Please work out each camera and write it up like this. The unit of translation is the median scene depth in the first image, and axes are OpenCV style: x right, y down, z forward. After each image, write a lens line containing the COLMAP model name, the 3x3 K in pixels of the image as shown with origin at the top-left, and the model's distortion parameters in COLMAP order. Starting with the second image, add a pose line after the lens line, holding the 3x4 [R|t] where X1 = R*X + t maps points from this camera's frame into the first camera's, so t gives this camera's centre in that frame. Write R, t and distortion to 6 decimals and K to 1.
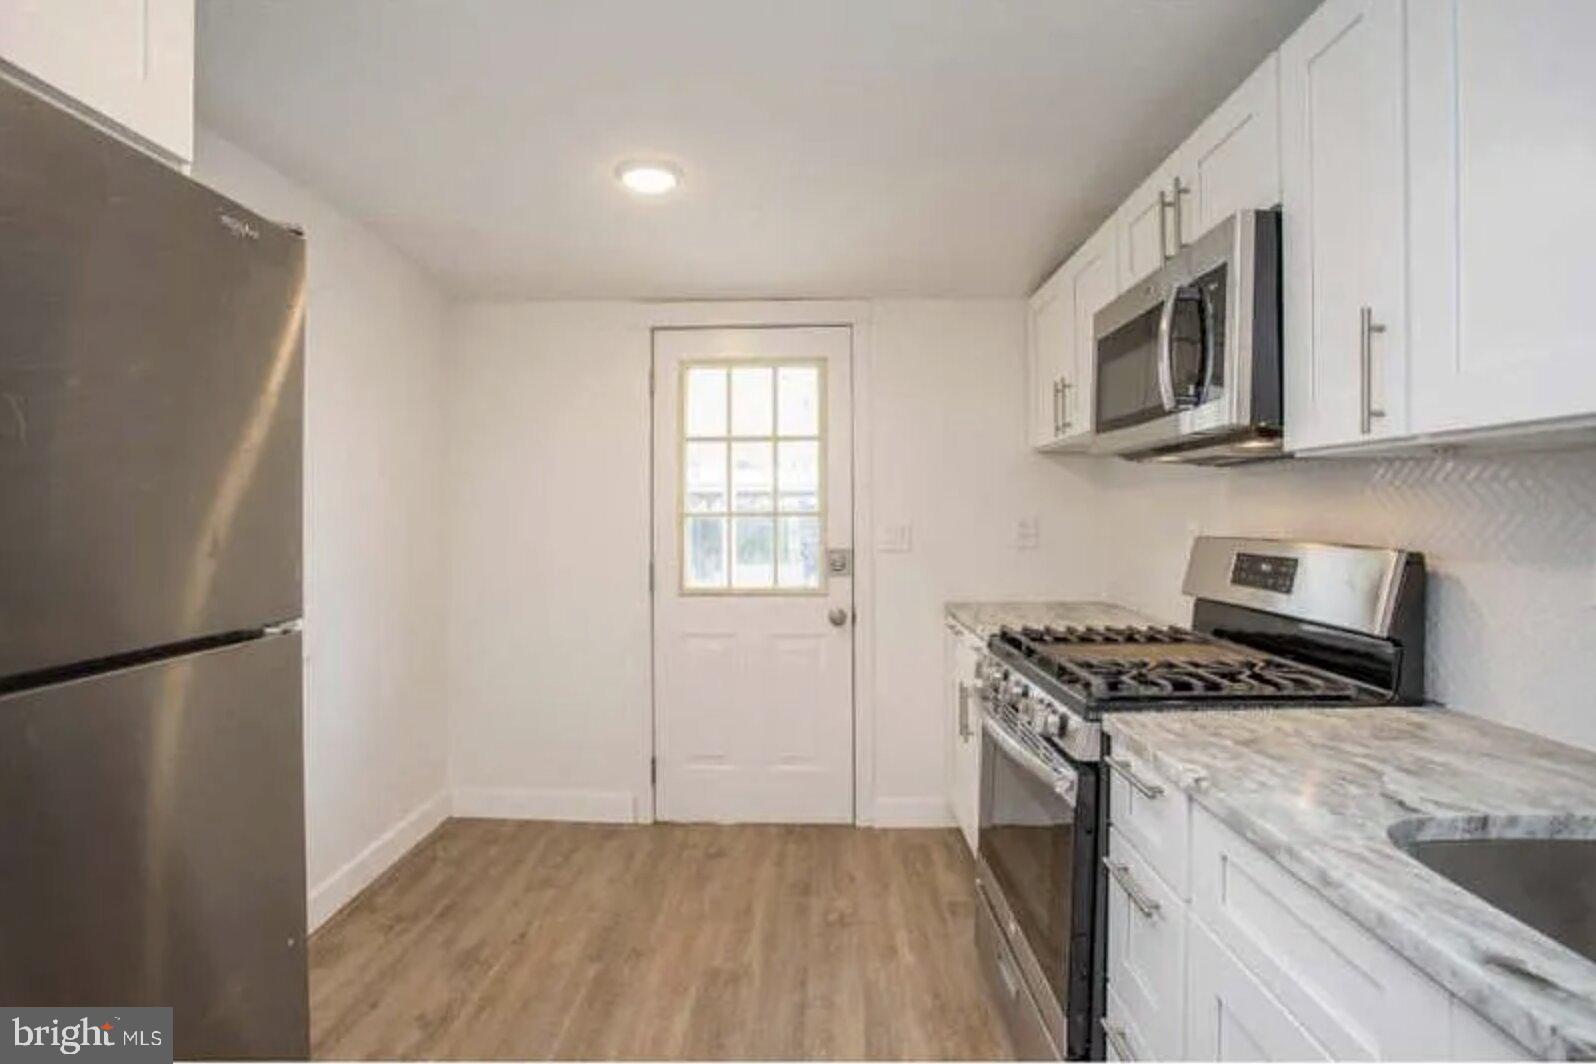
lens RADIAL K [[775.3, 0, 798.9], [0, 775.3, 526.0], [0, 0, 1]] dist [-0.028750, 0.004064]
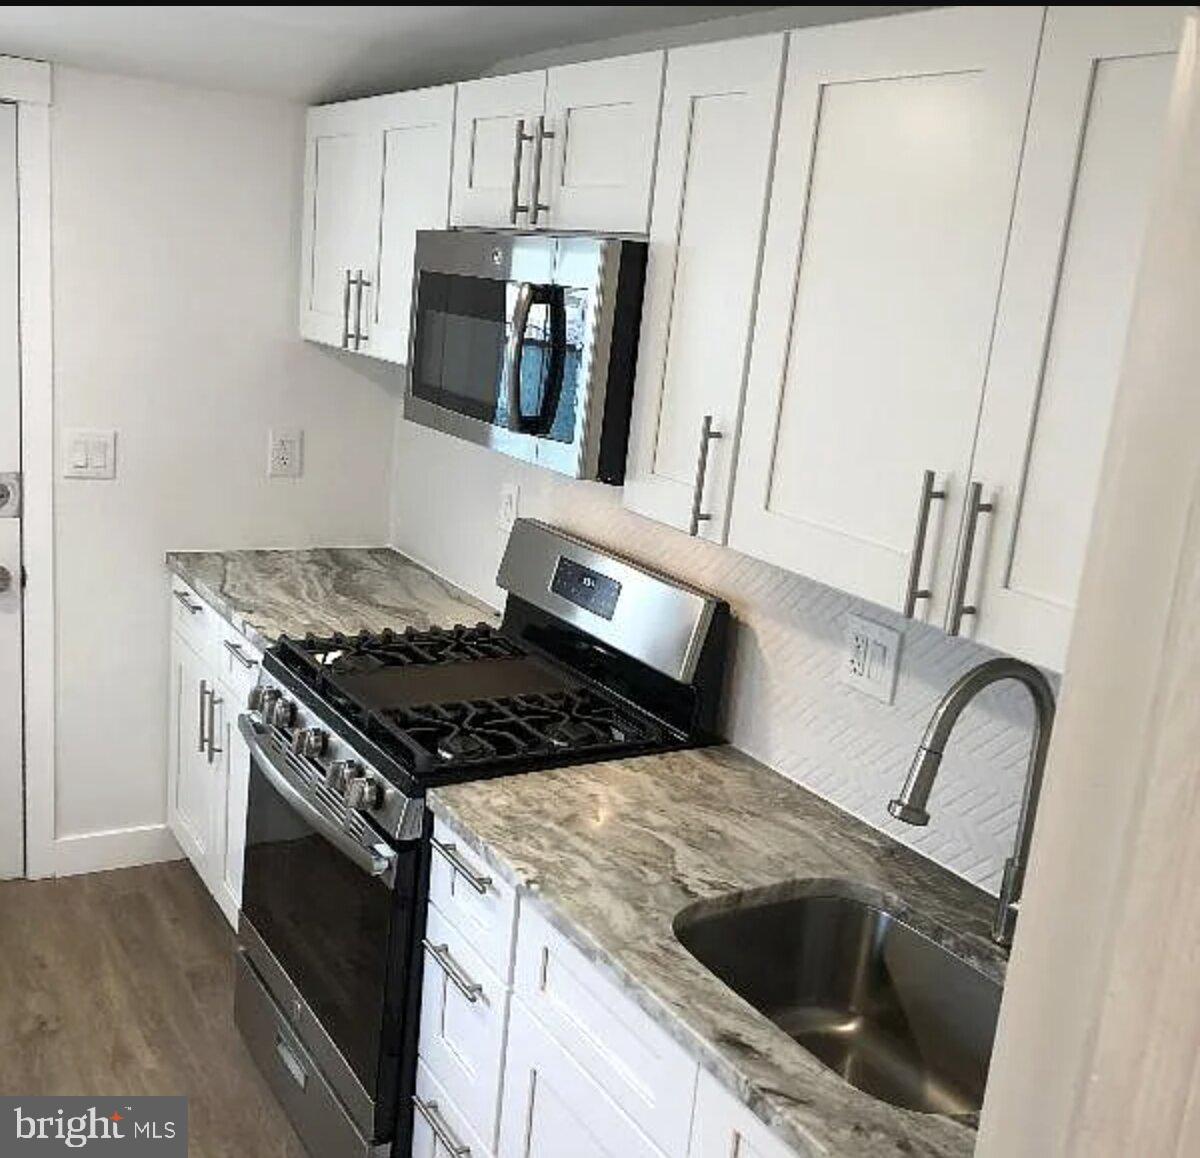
lens RADIAL K [[1321.3, 0, 598.1], [0, 1321.3, 580.0], [0, 0, 1]] dist [0.012192, 0.000000]
pose [[0.838521, -0.043844, 0.543102, -0.287941], [-0.088288, 0.972652, 0.214834, -0.367901], [-0.537669, -0.228092, 0.811718, -0.336646]]
